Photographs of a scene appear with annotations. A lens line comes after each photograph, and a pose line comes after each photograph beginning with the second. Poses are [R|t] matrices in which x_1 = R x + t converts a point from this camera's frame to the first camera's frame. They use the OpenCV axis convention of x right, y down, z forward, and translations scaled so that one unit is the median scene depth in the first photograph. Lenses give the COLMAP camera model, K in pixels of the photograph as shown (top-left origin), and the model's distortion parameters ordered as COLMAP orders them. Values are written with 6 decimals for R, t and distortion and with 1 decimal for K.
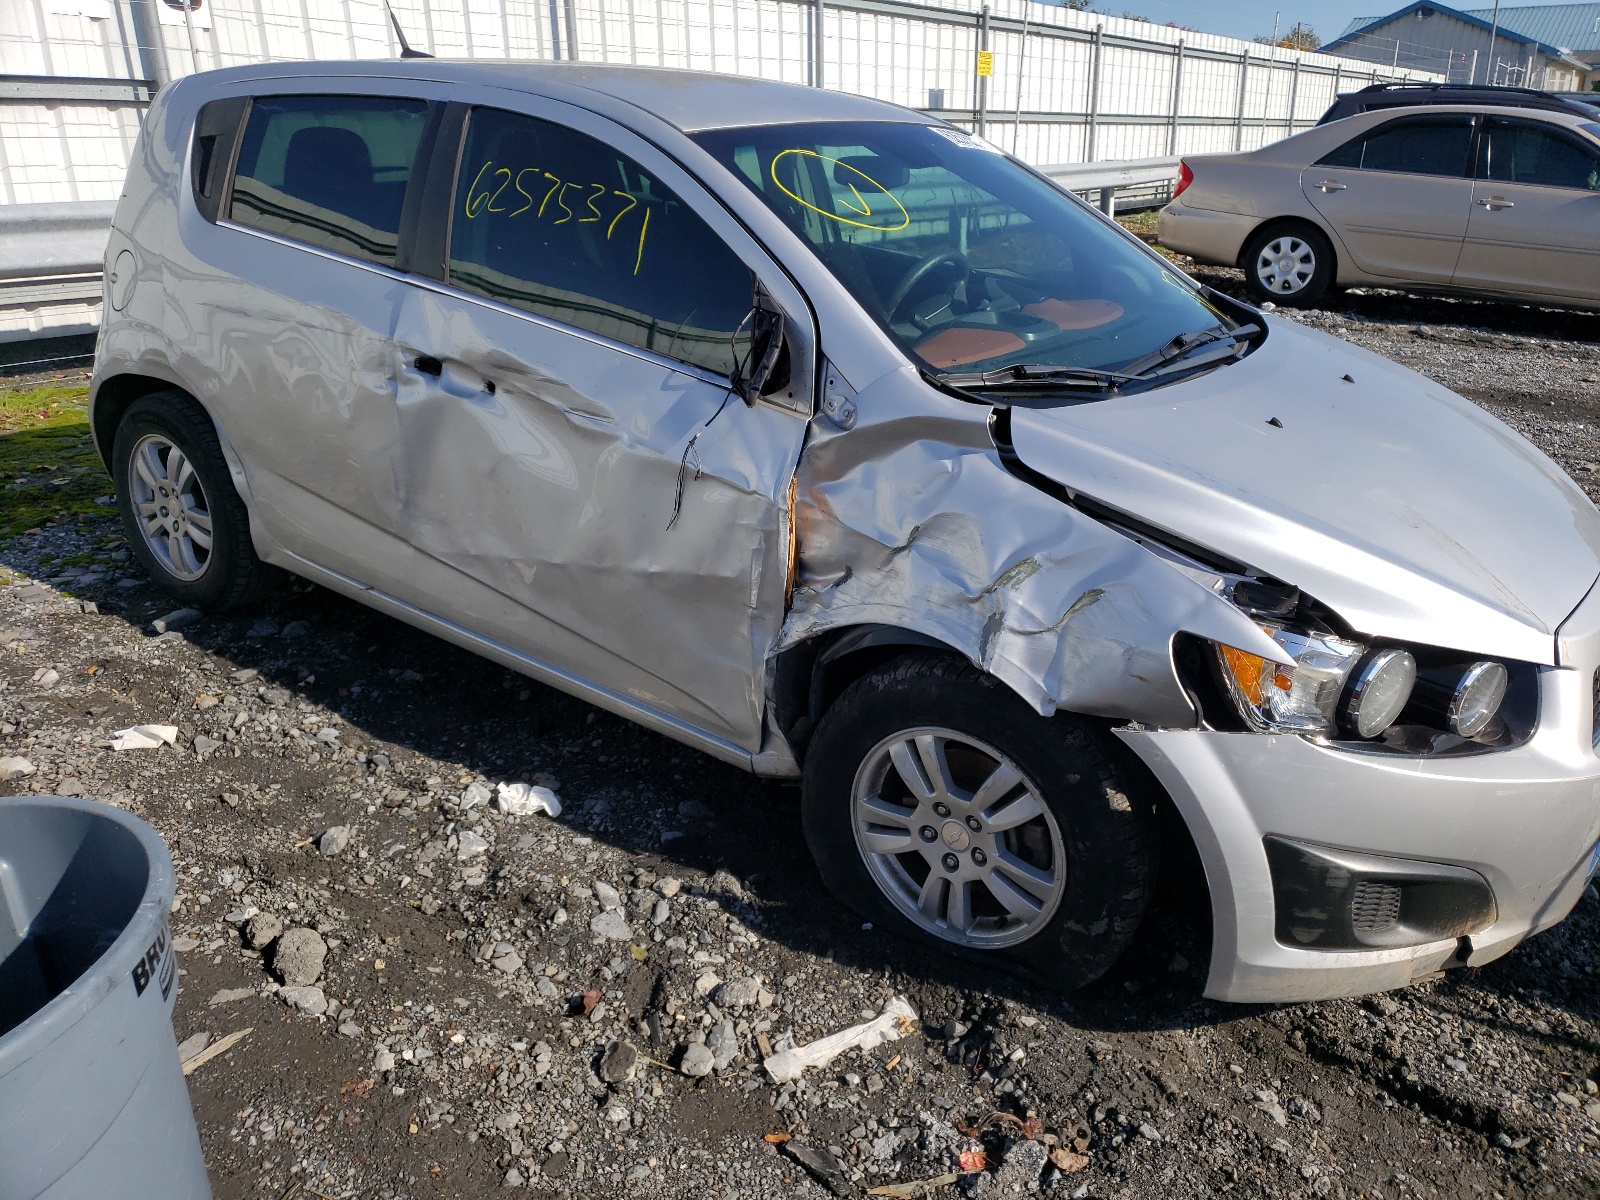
lens RADIAL K [[1195.6, 0, 801.9], [0, 1195.6, 592.1], [0, 0, 1]] dist [0.006259, 0.015300]
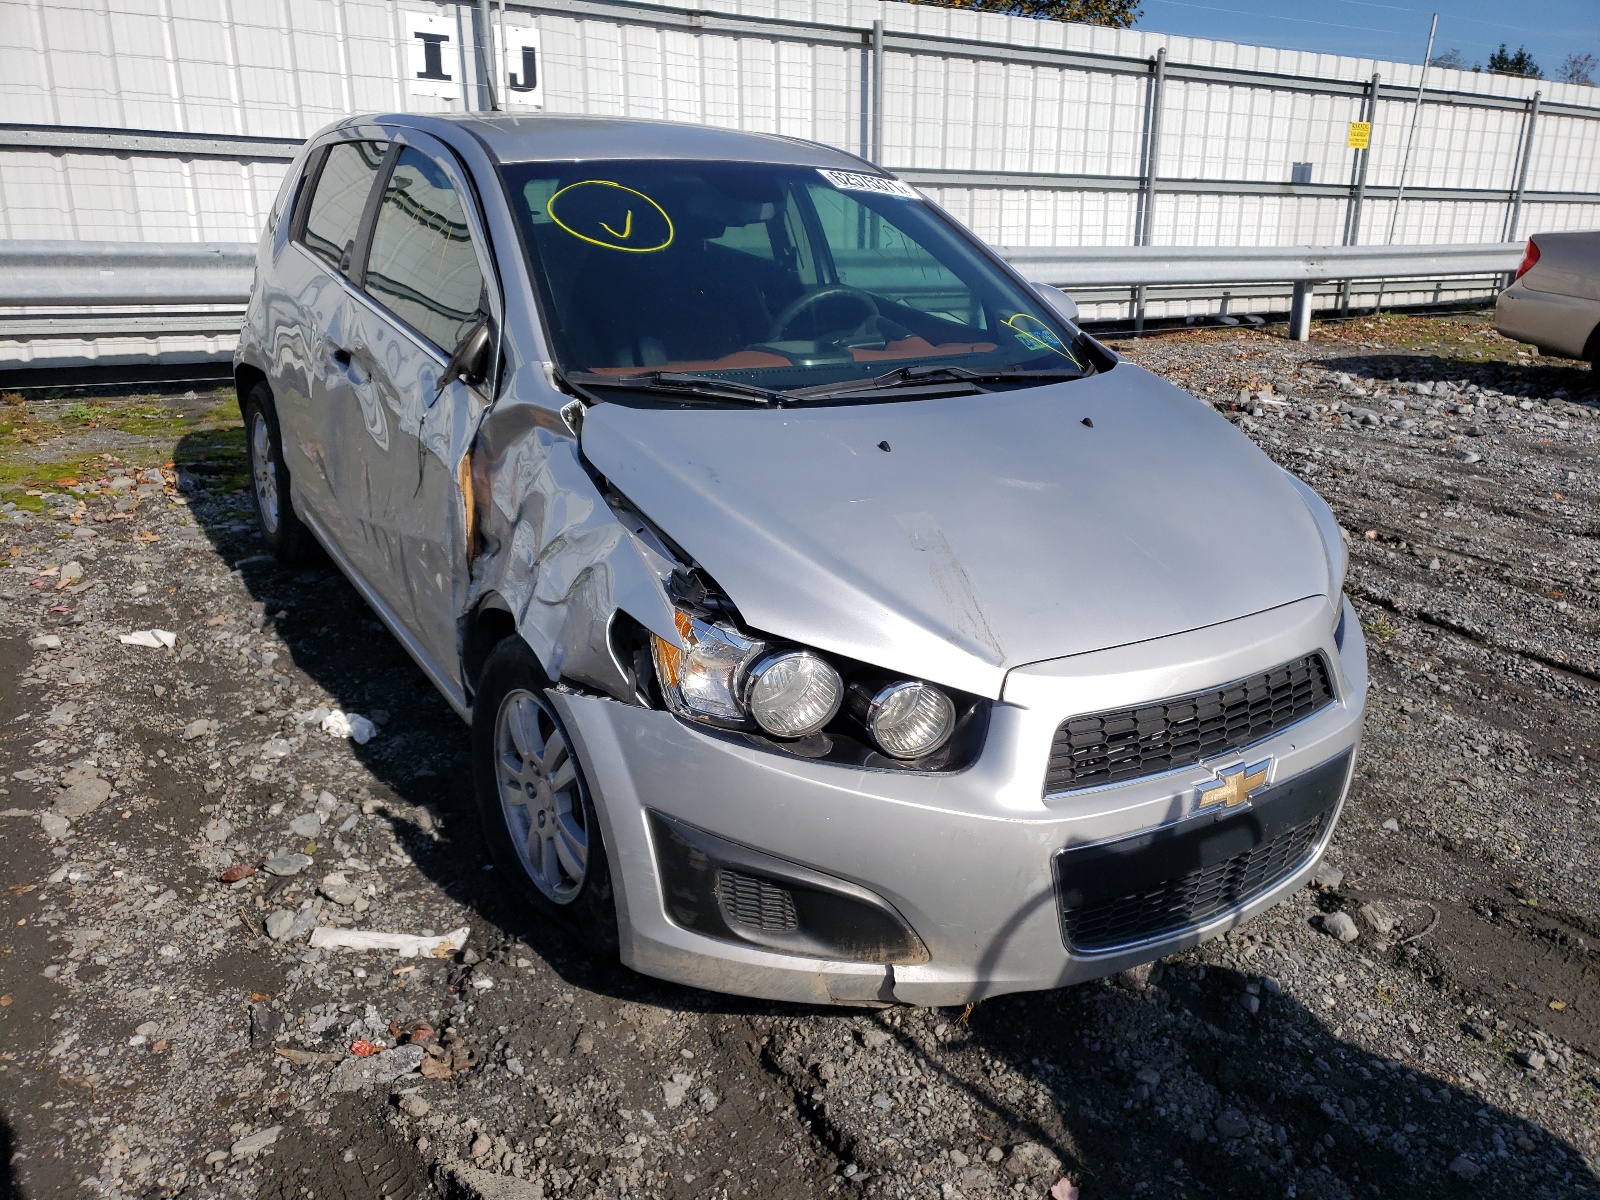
lens RADIAL K [[1195.6, 0, 790.6], [0, 1195.6, 601.2], [0, 0, 1]] dist [0.006259, 0.015300]
pose [[0.936152, 0.126064, -0.328219, 0.581027], [-0.142265, 0.989494, -0.025720, 0.022574], [0.321529, 0.070772, 0.944251, 0.027439]]
